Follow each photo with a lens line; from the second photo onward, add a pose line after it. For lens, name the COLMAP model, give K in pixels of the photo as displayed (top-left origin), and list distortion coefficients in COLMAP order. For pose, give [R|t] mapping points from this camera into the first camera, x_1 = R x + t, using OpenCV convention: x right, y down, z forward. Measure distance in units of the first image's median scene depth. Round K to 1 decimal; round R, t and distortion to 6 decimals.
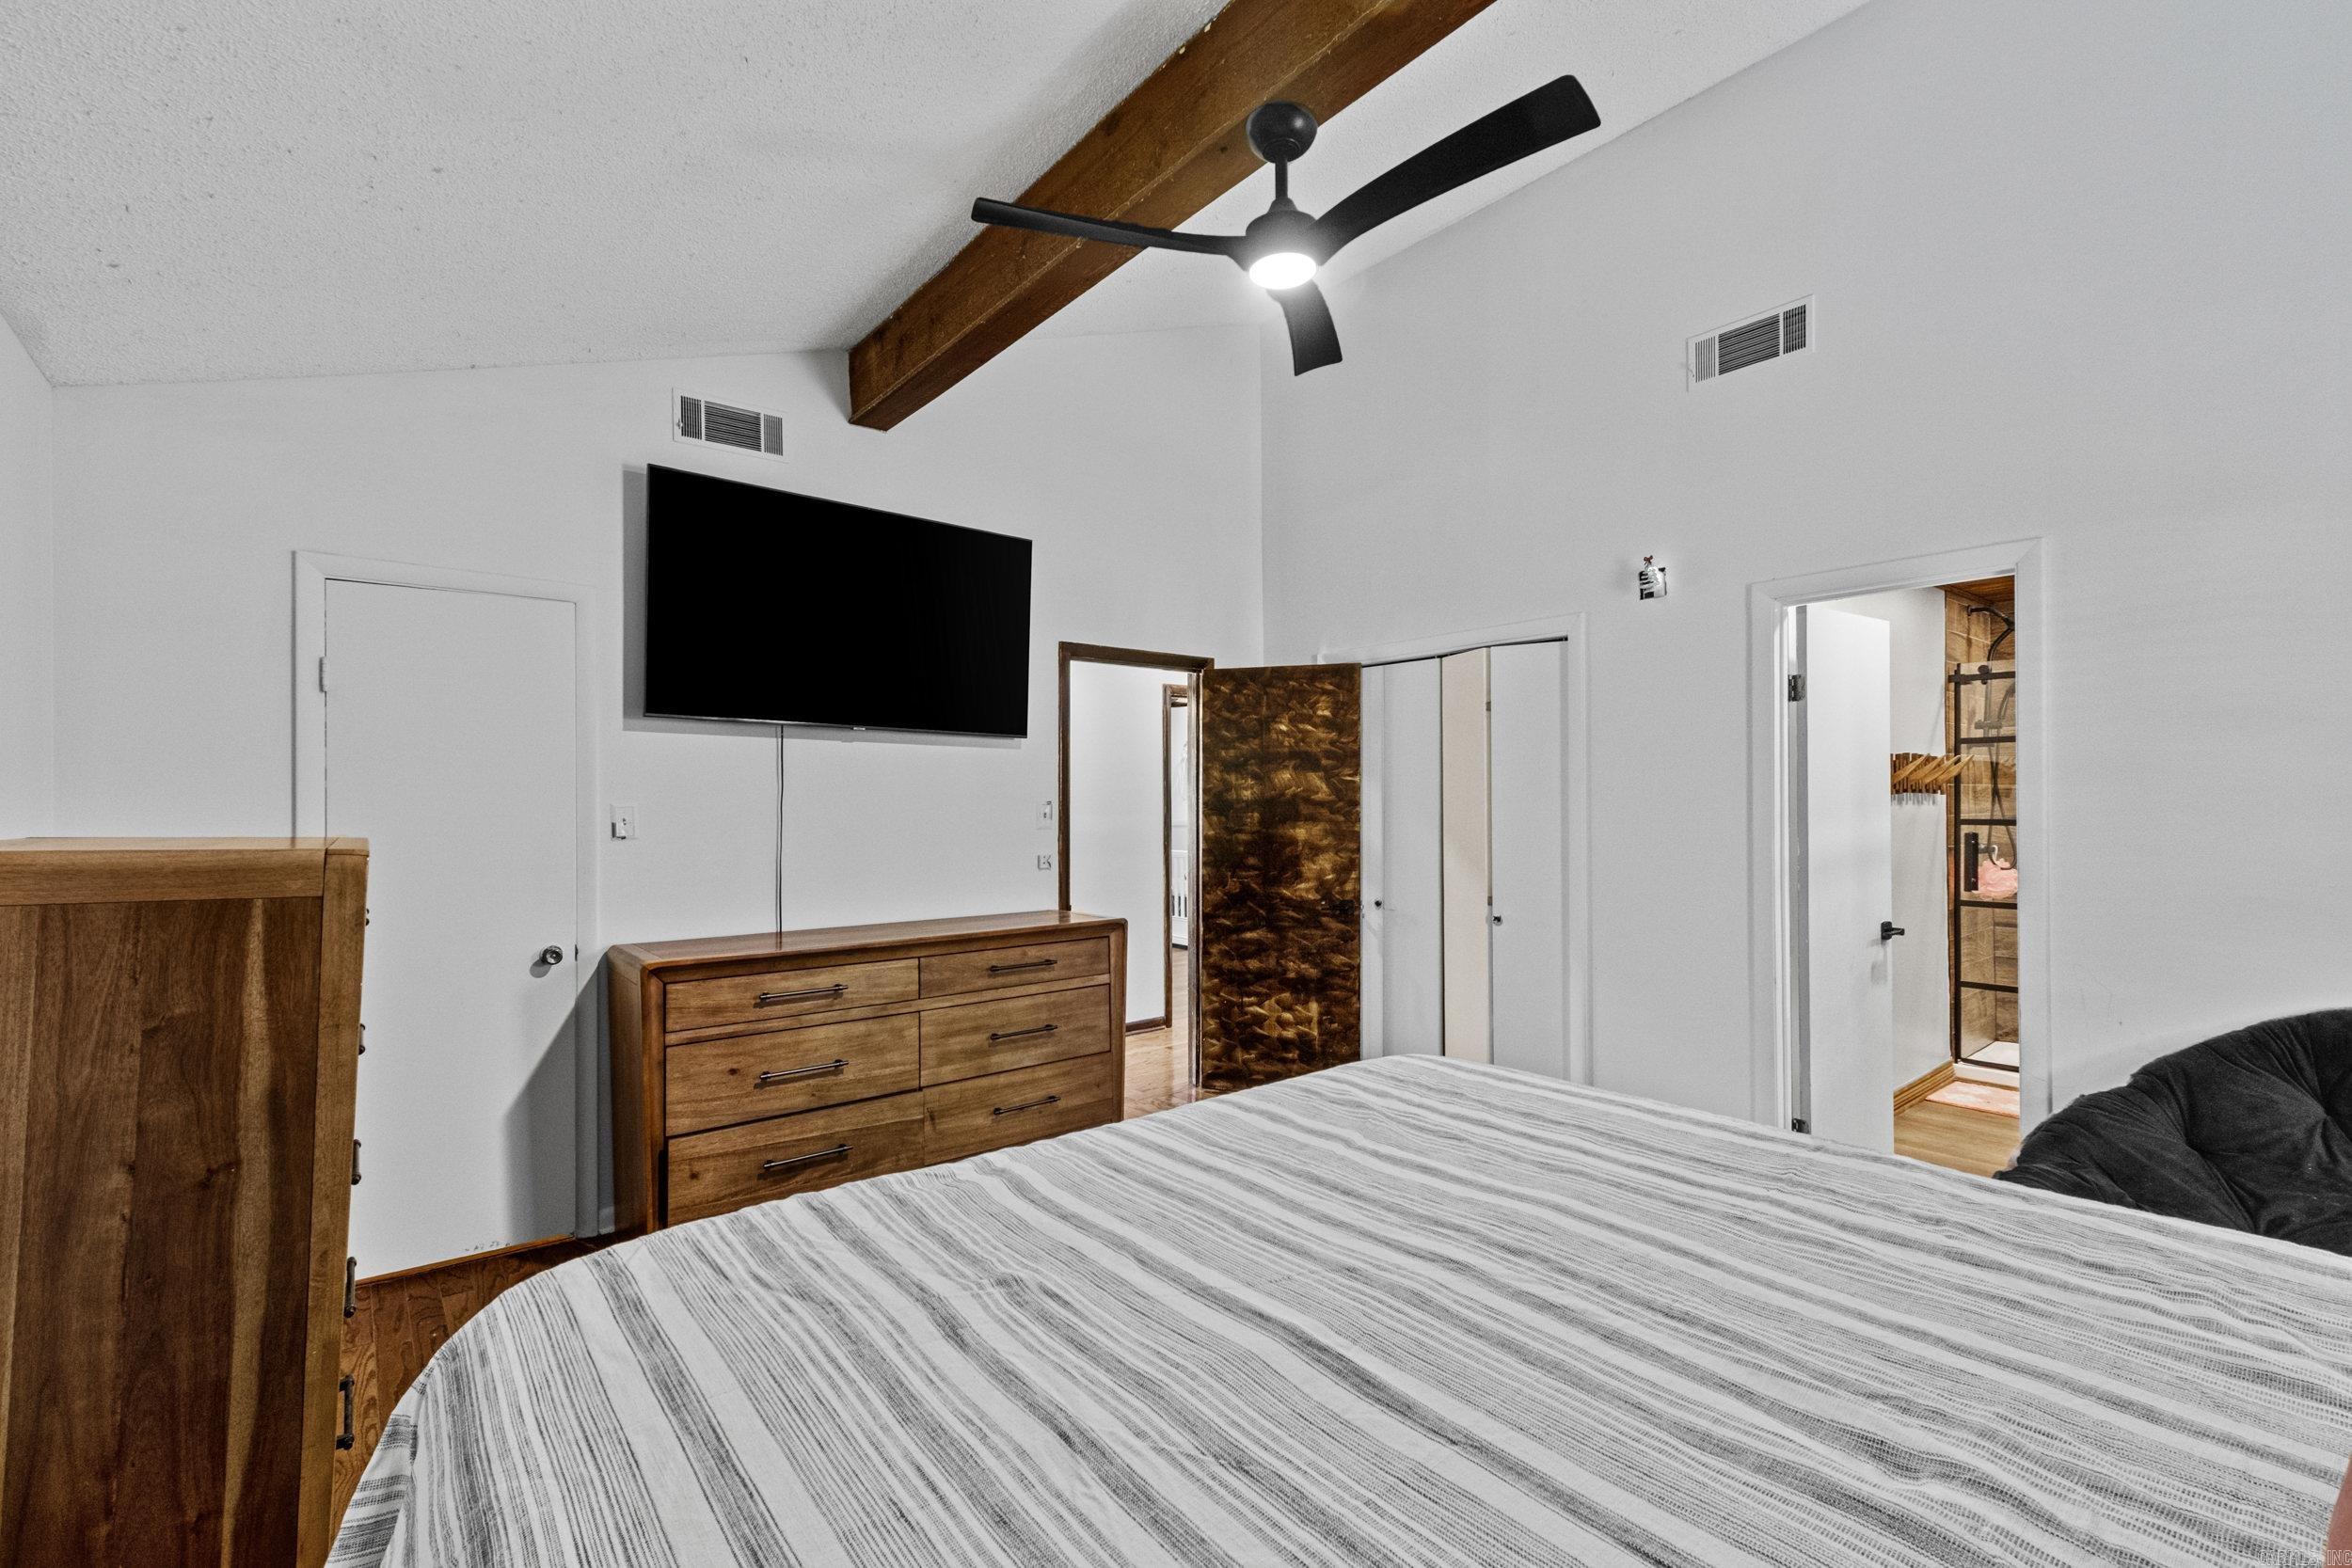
lens RADIAL K [[1018.6, 0, 1162.2], [0, 1018.6, 784.0], [0, 0, 1]] dist [0.001733, 0.000459]
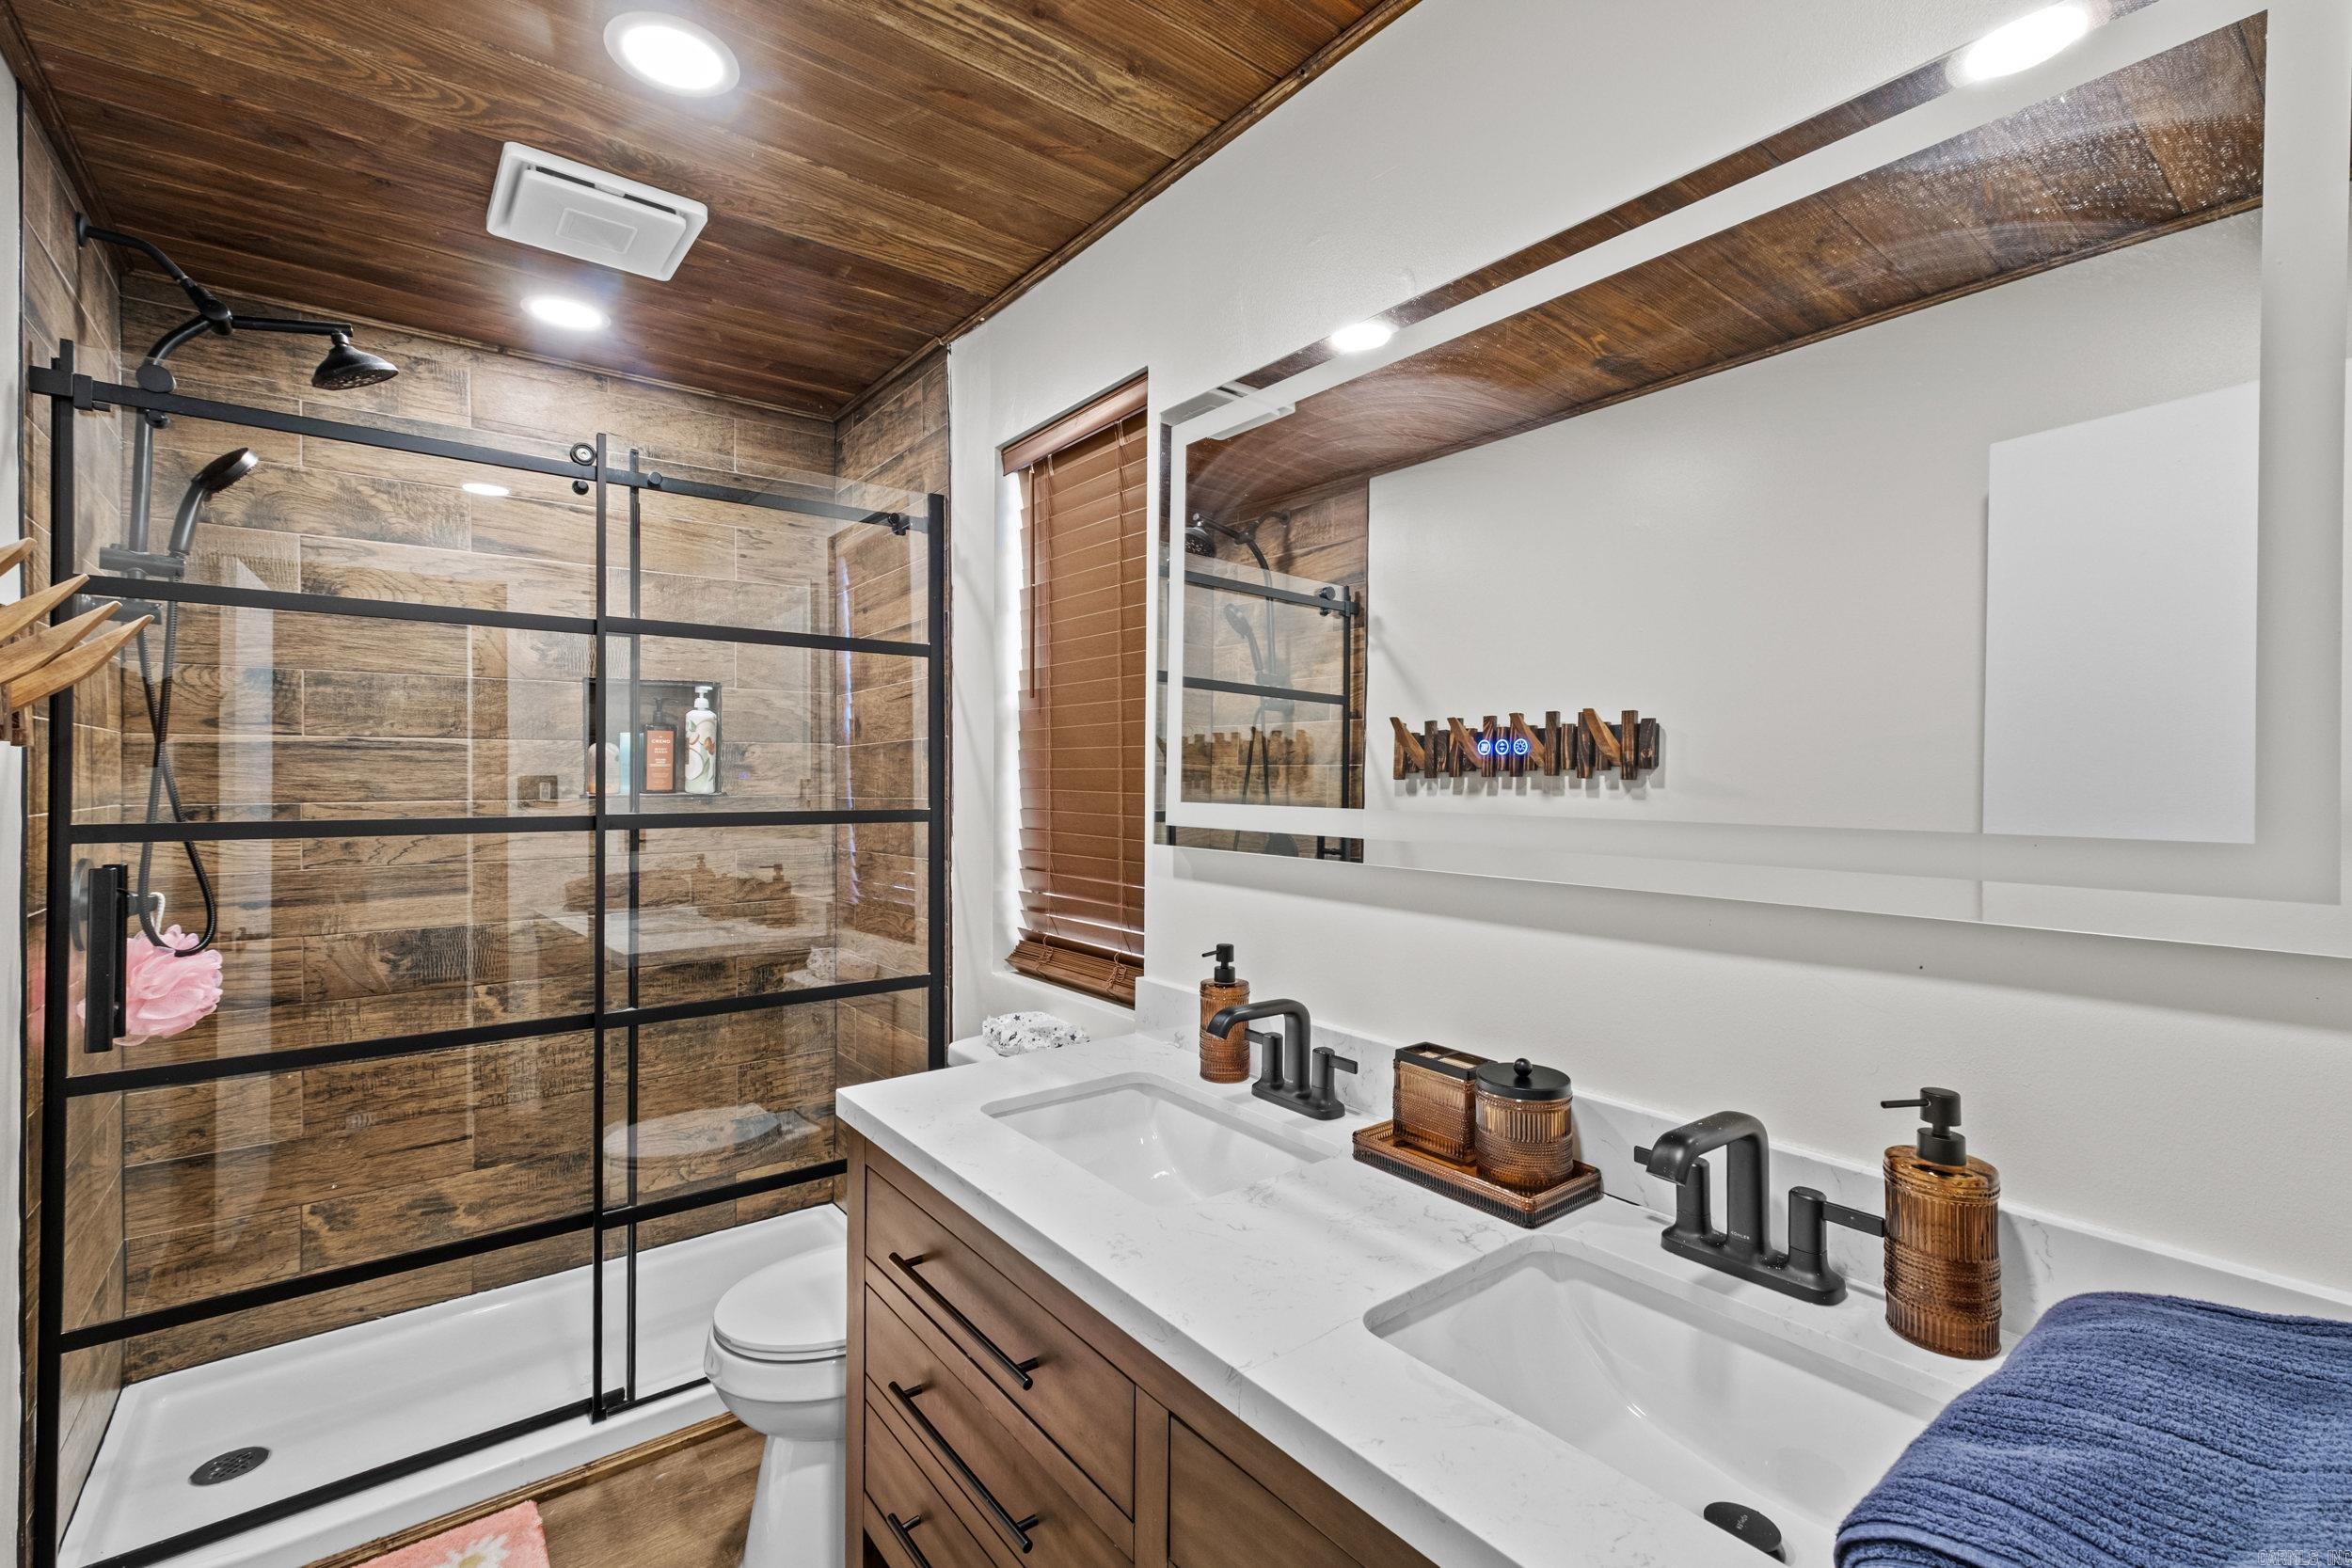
lens RADIAL K [[1018.6, 0, 1162.2], [0, 1018.6, 784.0], [0, 0, 1]] dist [0.001733, 0.000459]
pose [[0.011461, -0.000406, 0.999934, 0.525053], [-0.015380, 0.999882, 0.000582, 0.017780], [-0.999816, -0.015385, 0.011453, 0.736488]]
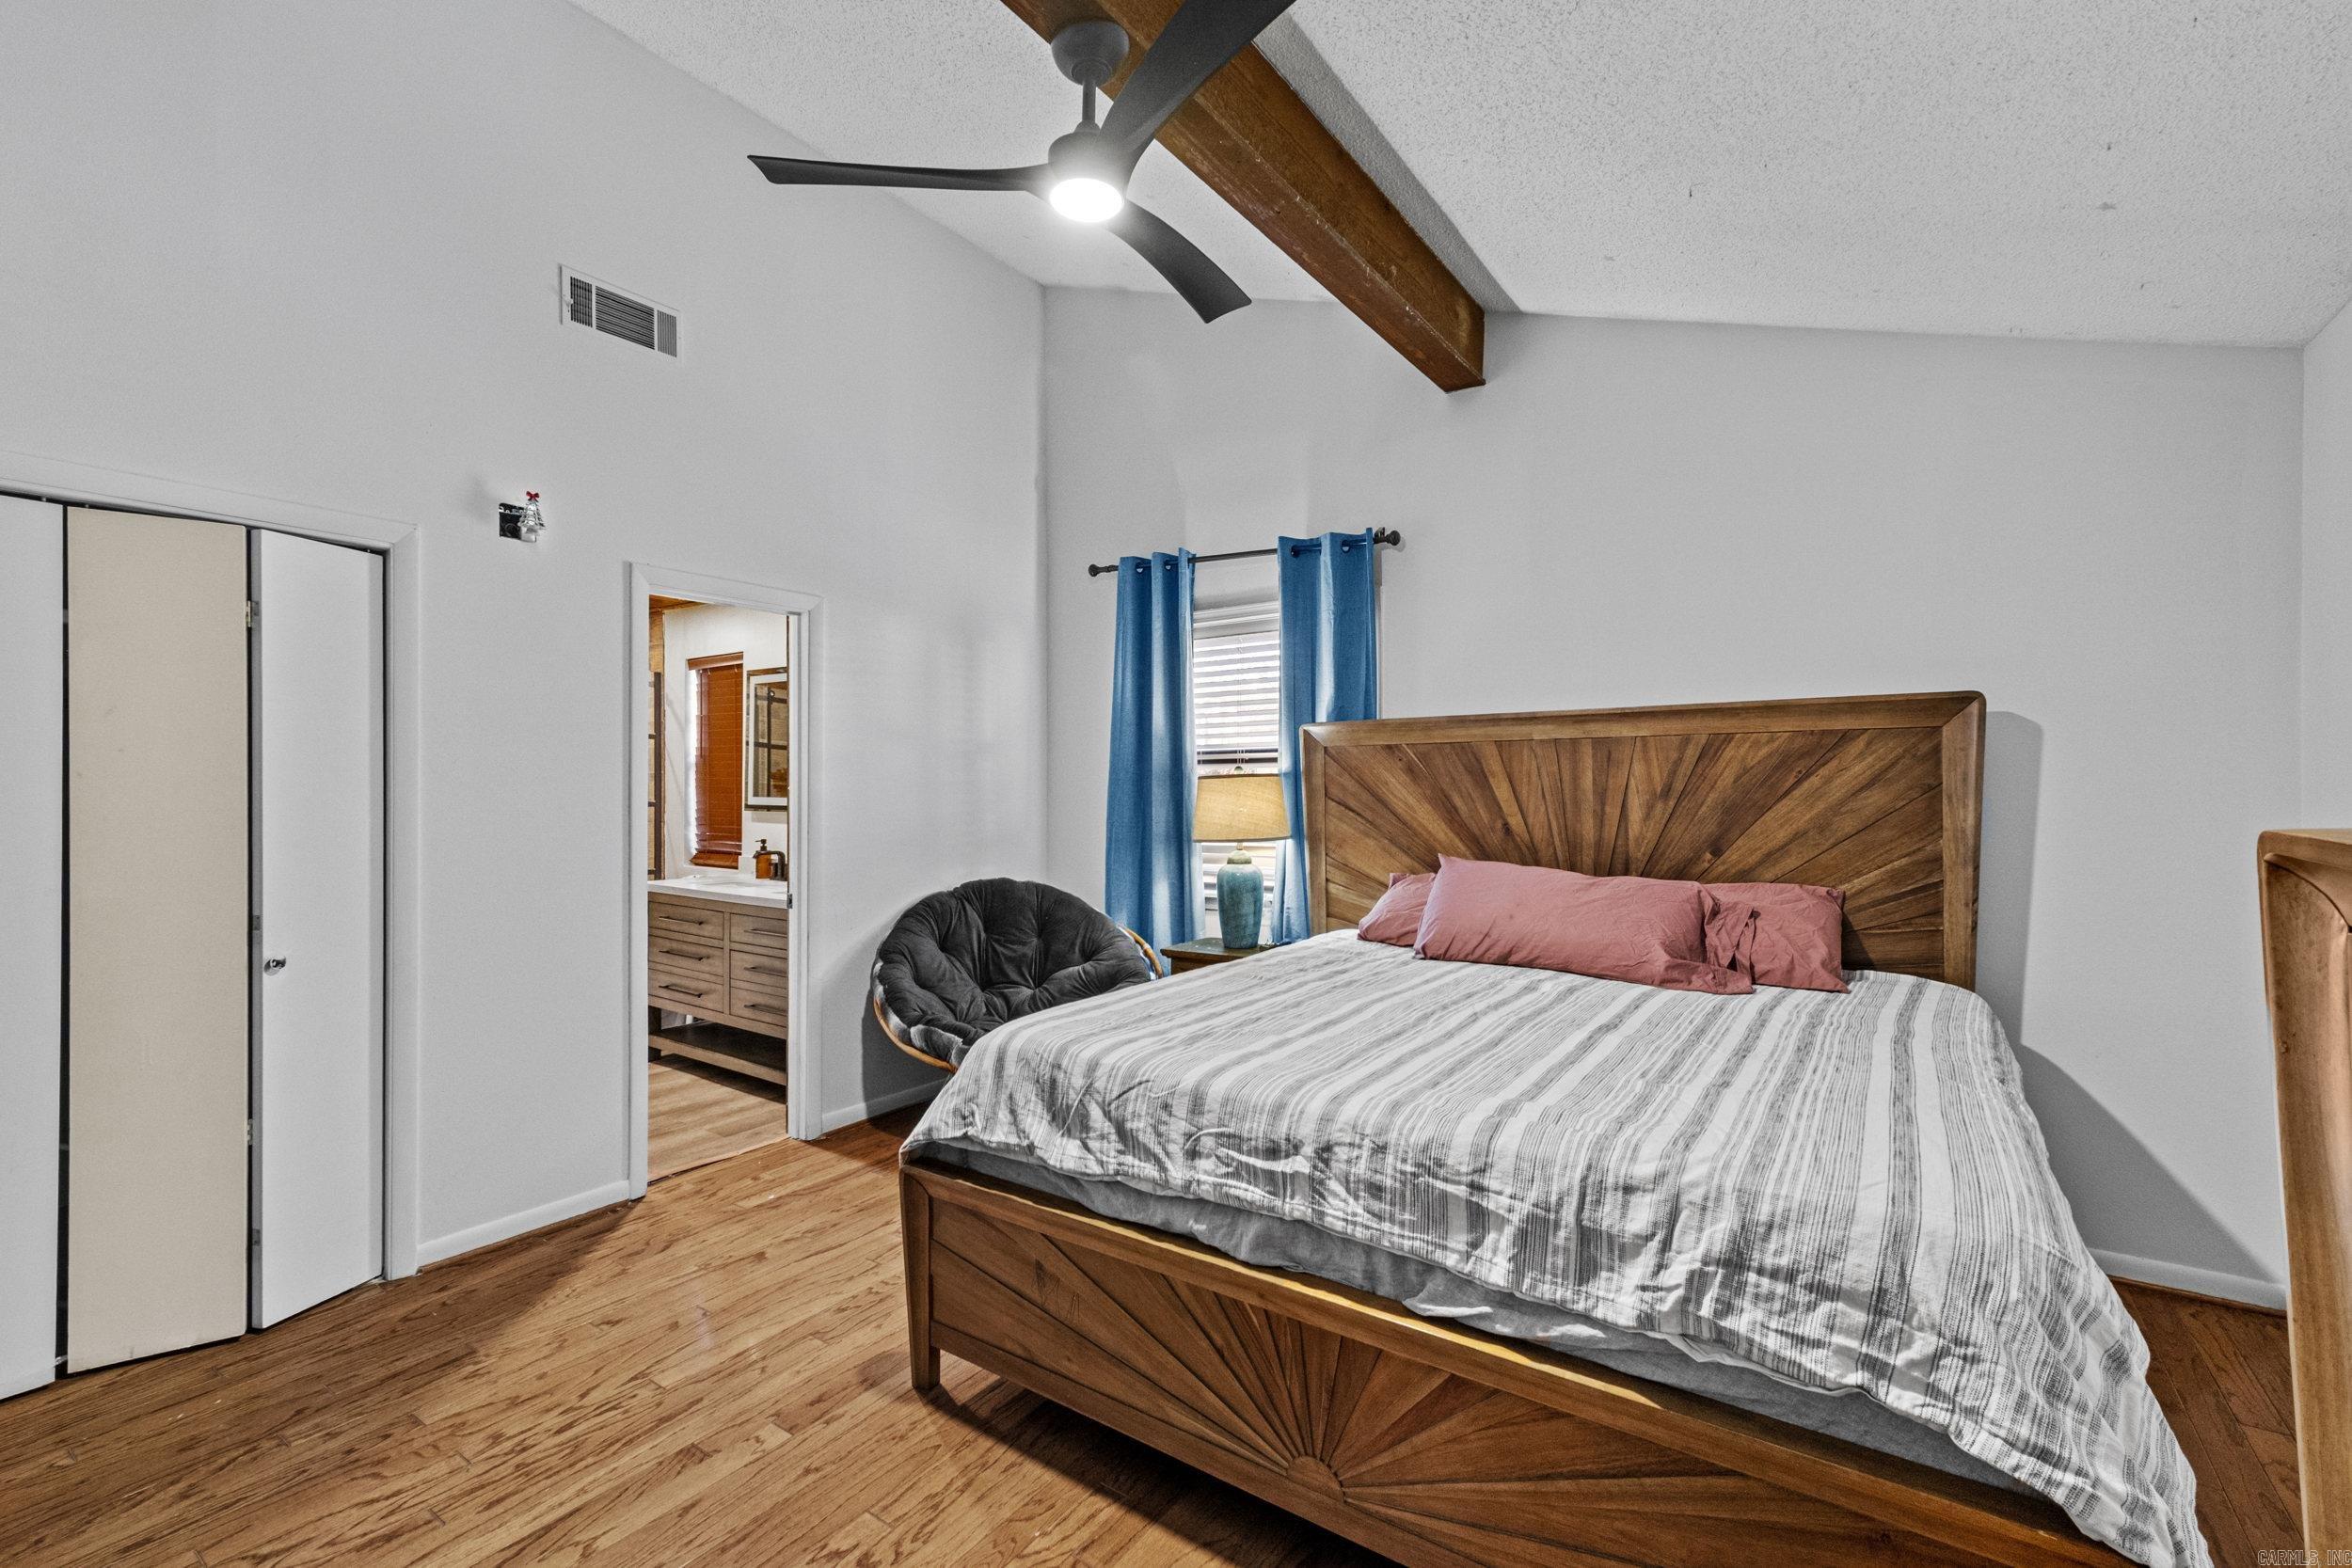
lens RADIAL K [[1018.6, 0, 1162.2], [0, 1018.6, 784.0], [0, 0, 1]] dist [0.001733, 0.000459]
pose [[-0.274707, 0.009675, 0.961479, -0.396428], [-0.011859, 0.999839, -0.013449, 0.020057], [-0.961455, -0.015097, -0.274548, 0.595825]]
